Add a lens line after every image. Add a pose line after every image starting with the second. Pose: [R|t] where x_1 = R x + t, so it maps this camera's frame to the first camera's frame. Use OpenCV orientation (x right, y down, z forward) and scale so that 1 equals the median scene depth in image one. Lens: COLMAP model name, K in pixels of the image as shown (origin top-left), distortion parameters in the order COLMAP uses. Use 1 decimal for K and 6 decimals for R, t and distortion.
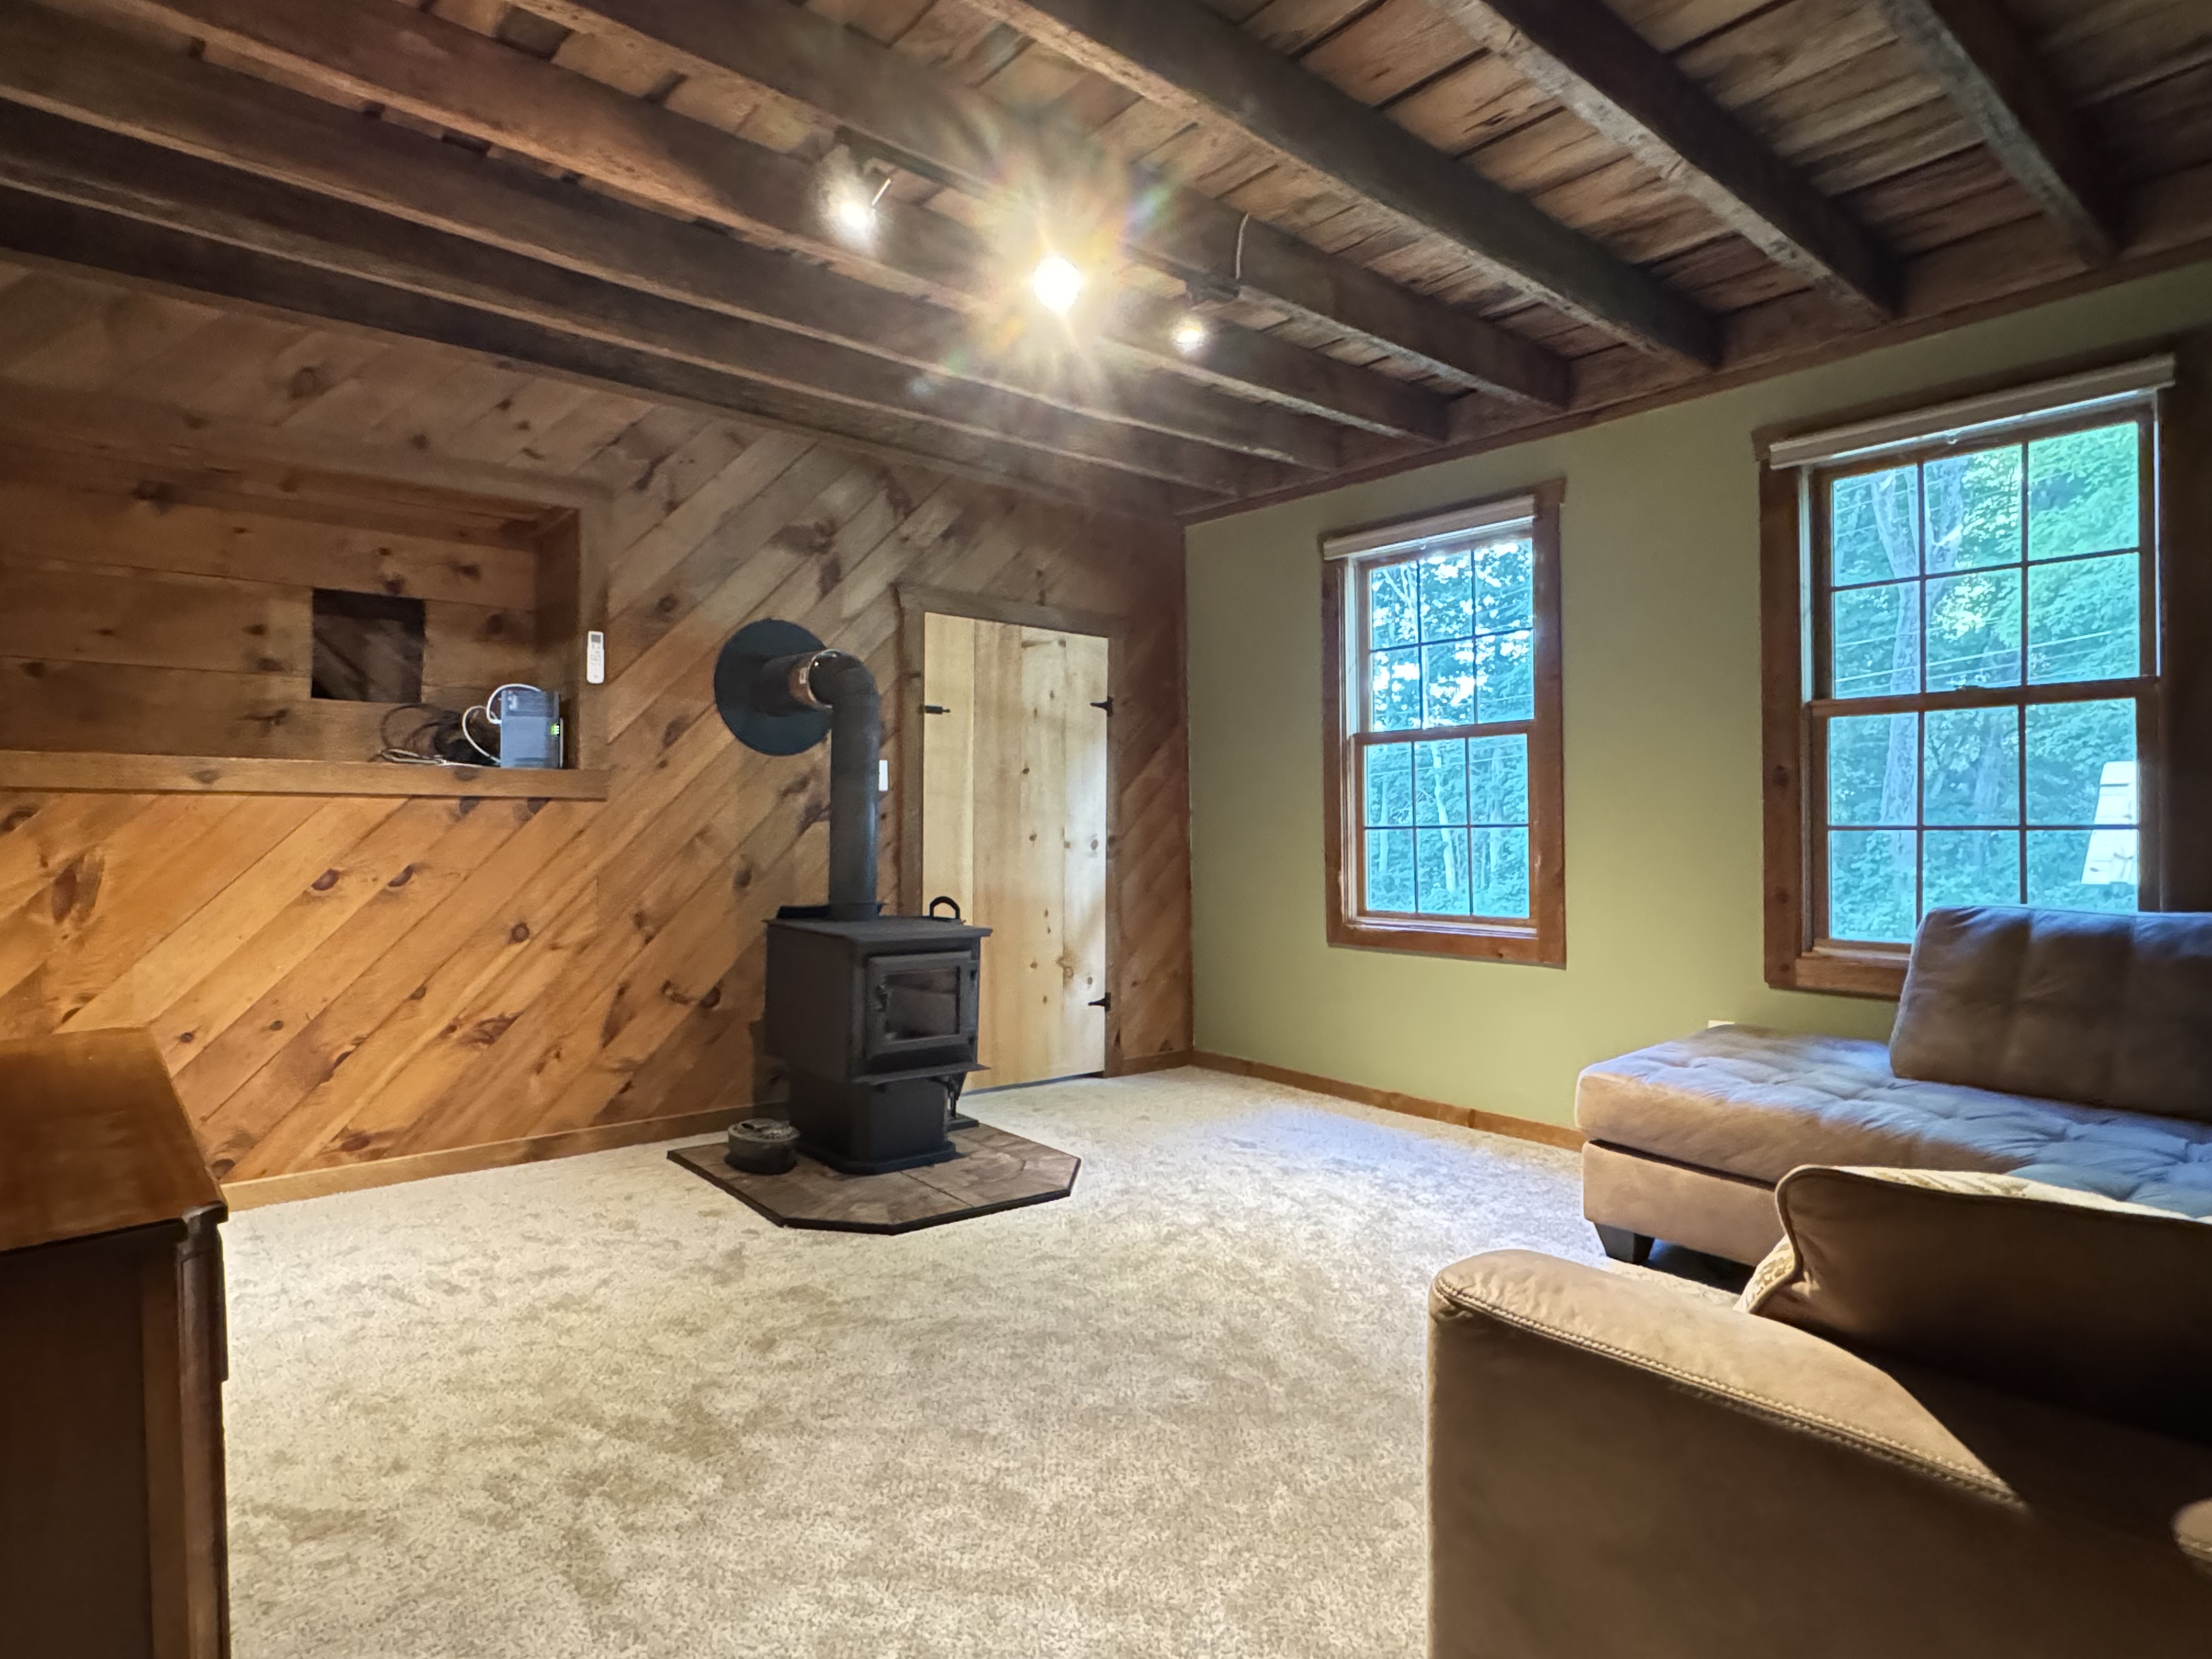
lens RADIAL K [[1217.1, 0, 1106.0], [0, 1217.1, 829.5], [0, 0, 1]] dist [-0.003874, 0.001883]
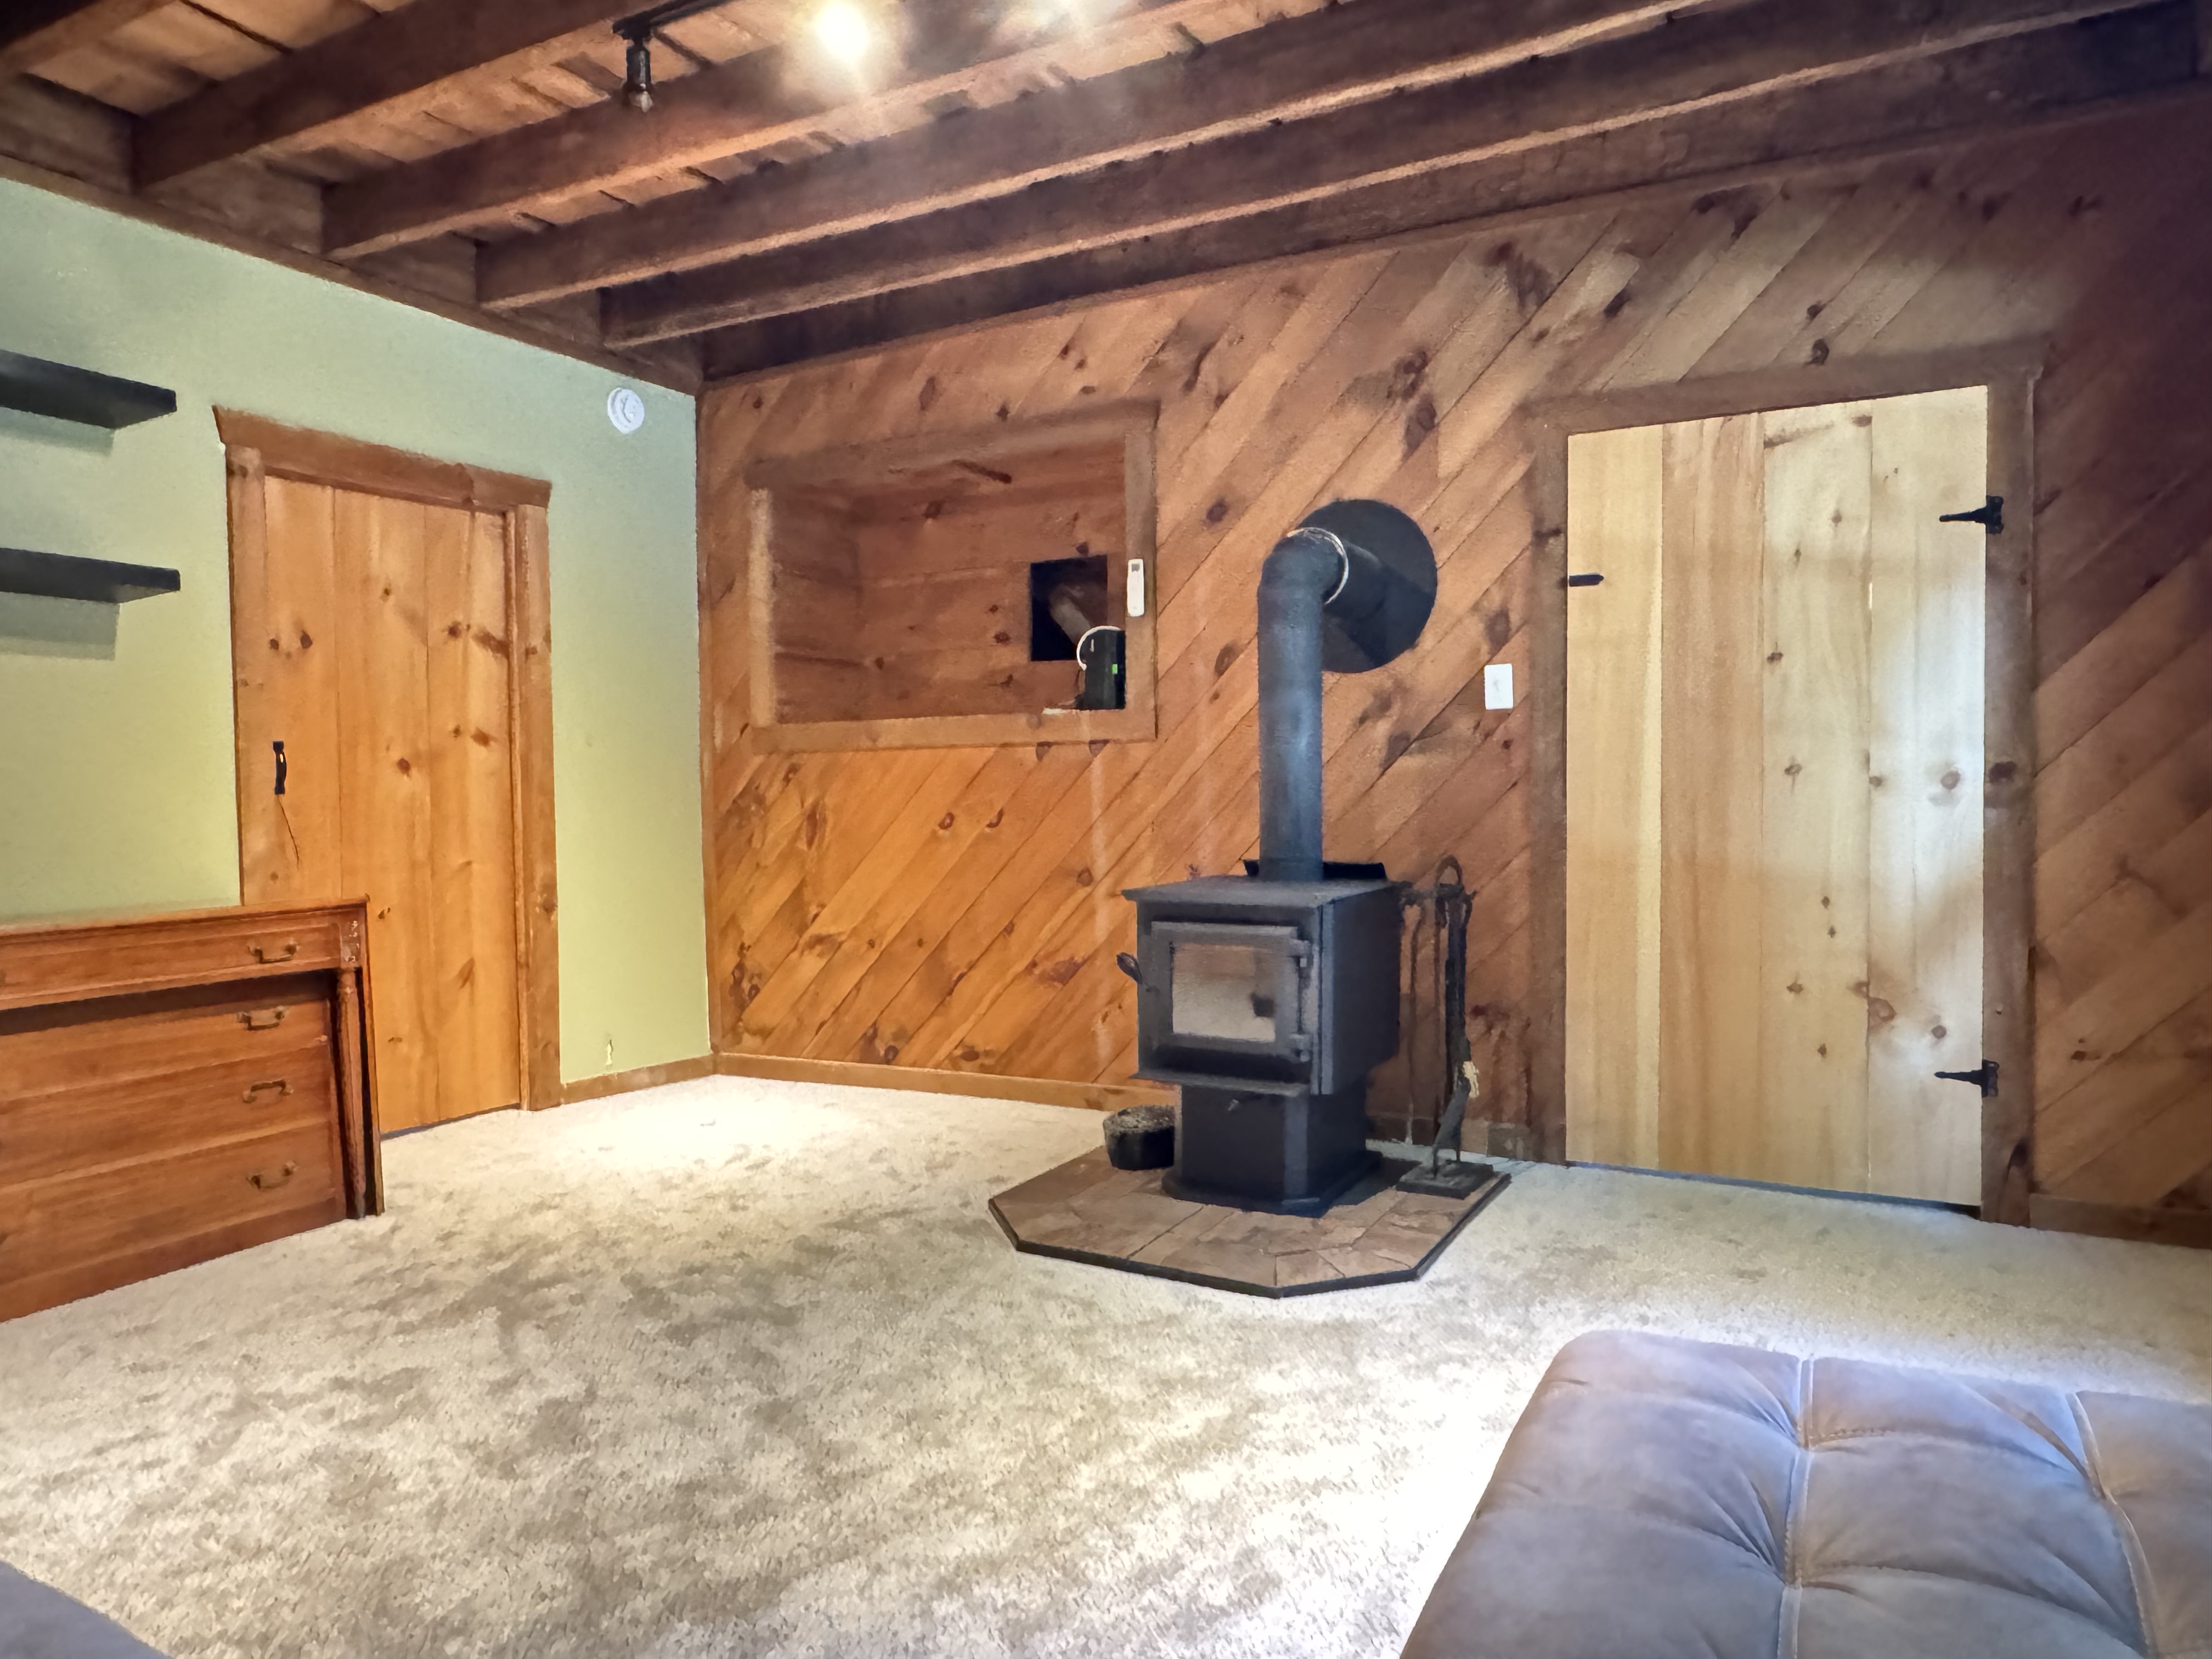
lens RADIAL K [[1436.7, 0, 1076.9], [0, 1436.7, 829.8], [0, 0, 1]] dist [-0.006589, 0.001868]
pose [[0.356799, 0.009526, -0.934133, 0.606252], [0.010904, 0.999837, 0.014361, 0.028593], [0.934117, -0.015310, 0.356637, 0.568140]]
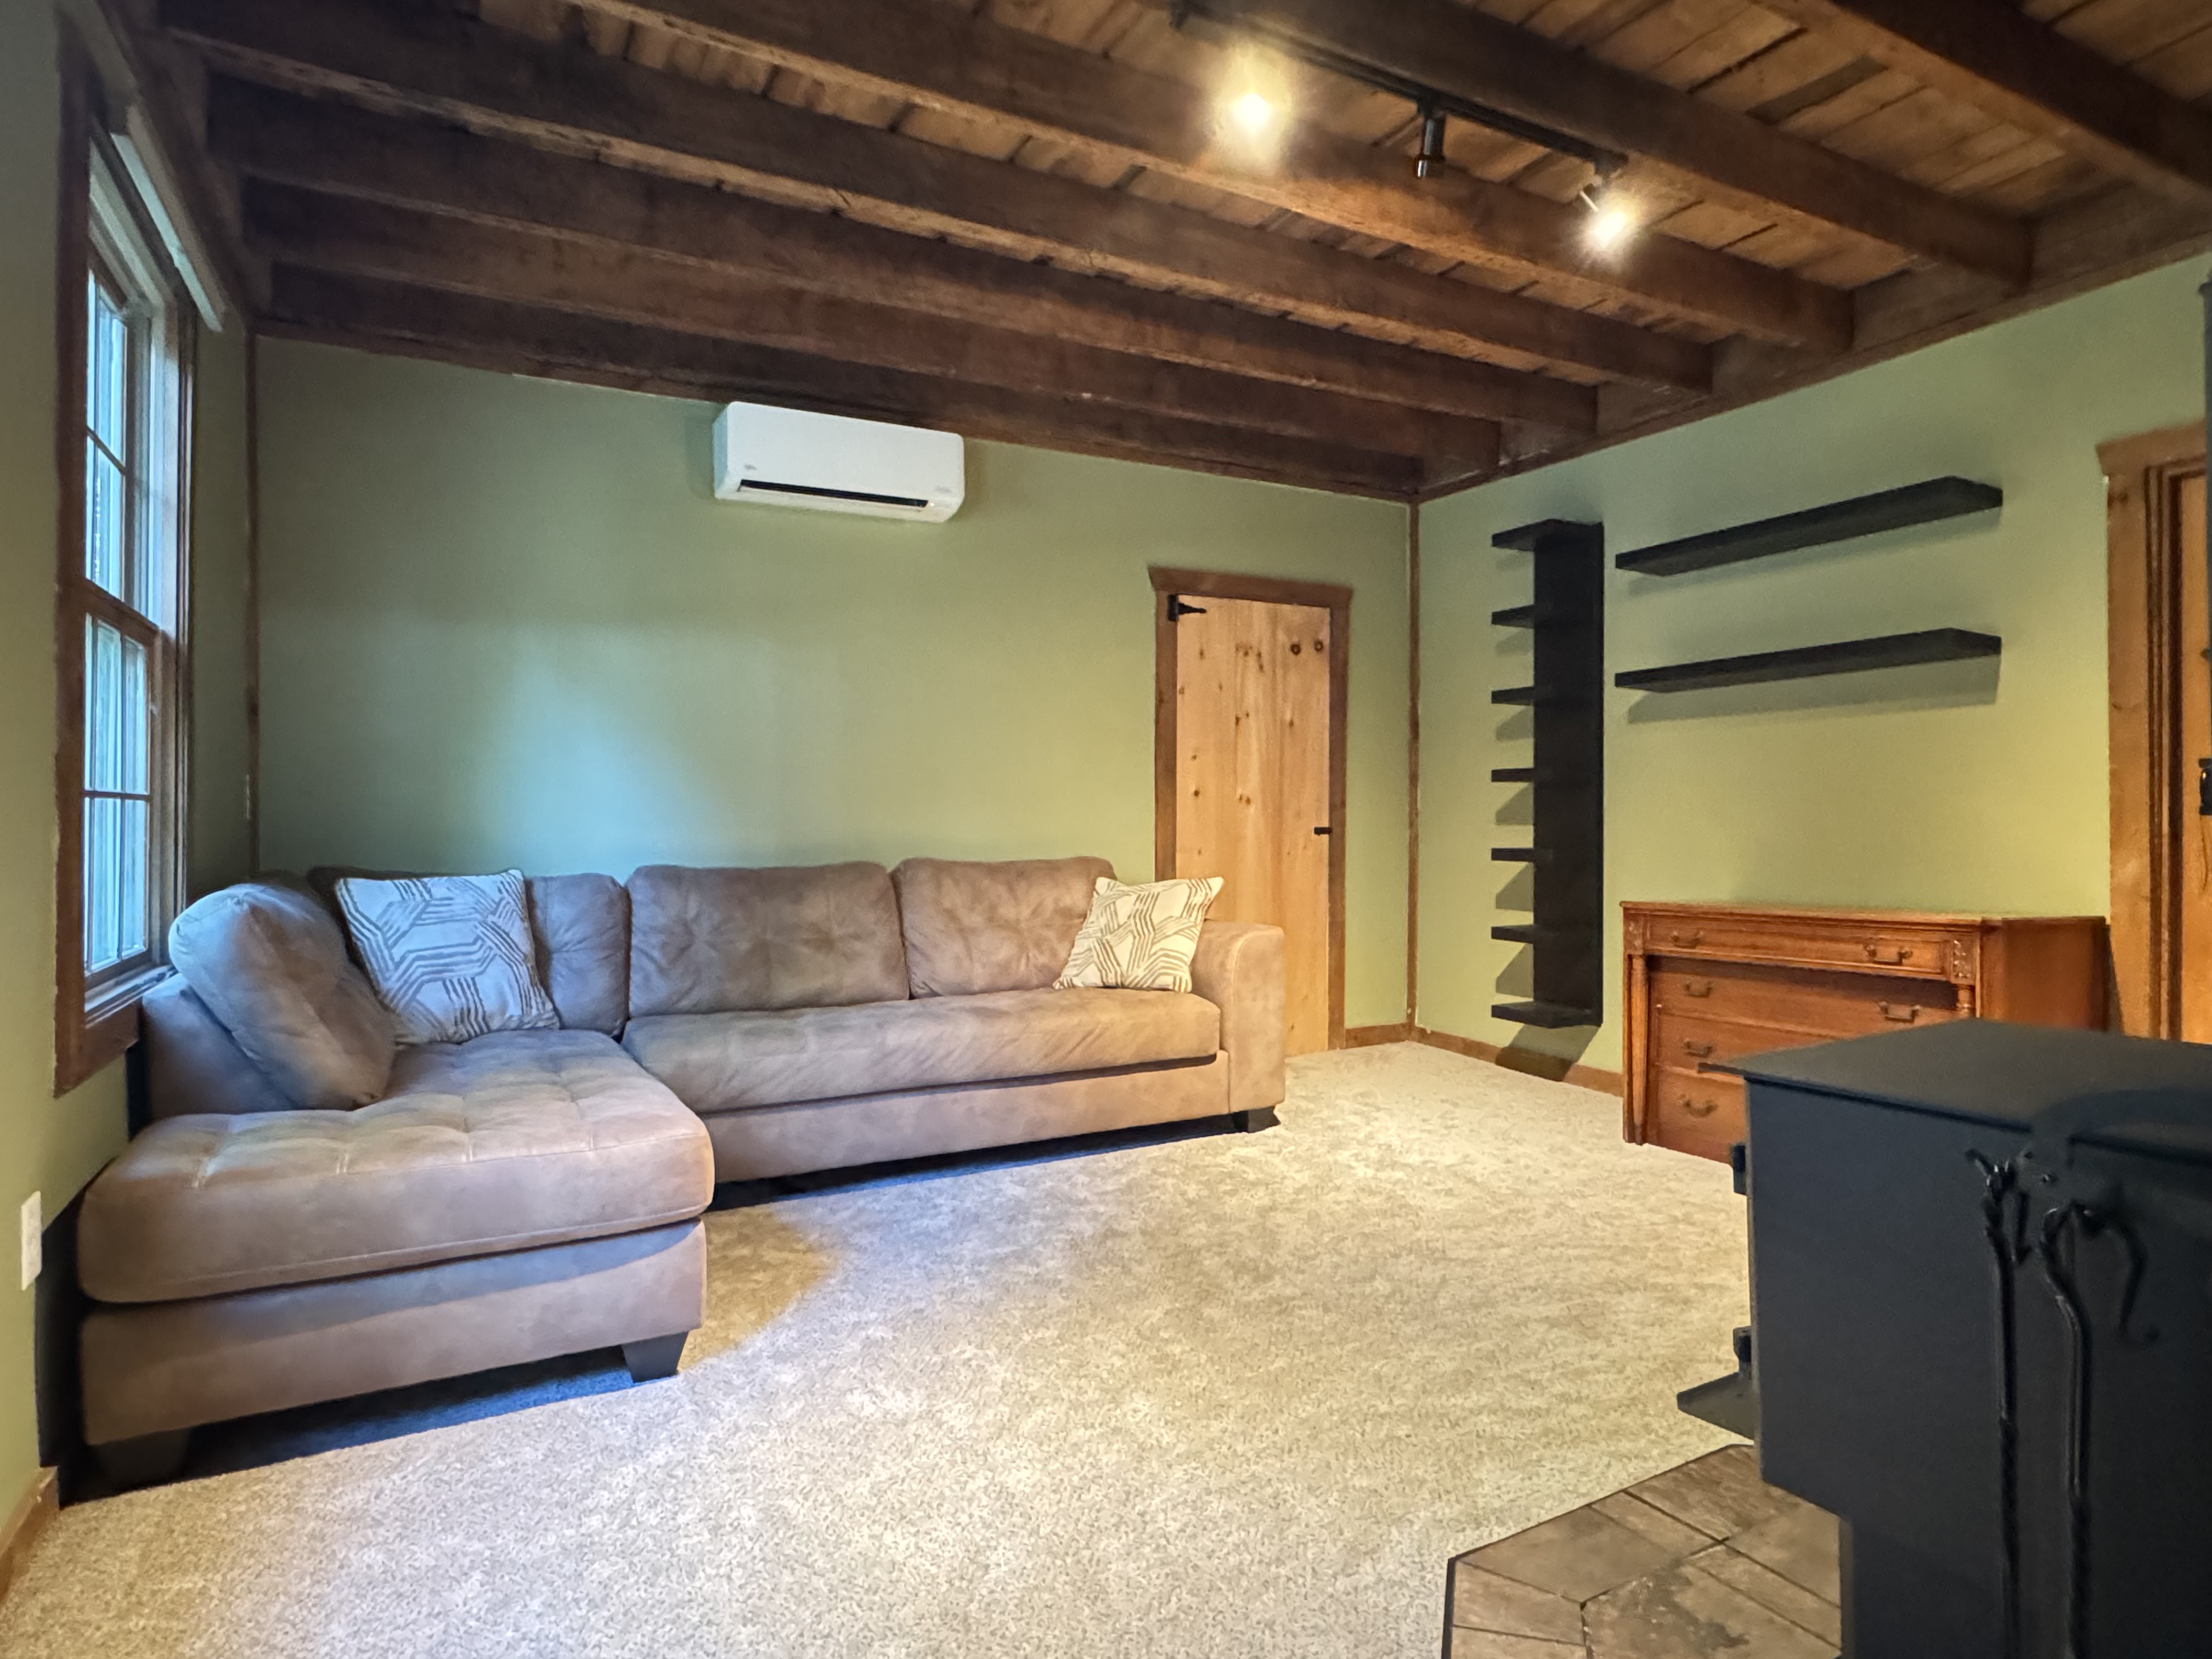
lens RADIAL K [[1217.1, 0, 1106.0], [0, 1217.1, 829.5], [0, 0, 1]] dist [-0.003874, 0.001883]
pose [[-0.976386, -0.008433, 0.215870, -0.002614], [-0.008331, 0.999964, 0.001382, 0.025464], [-0.215874, -0.000450, -0.976421, 1.340100]]
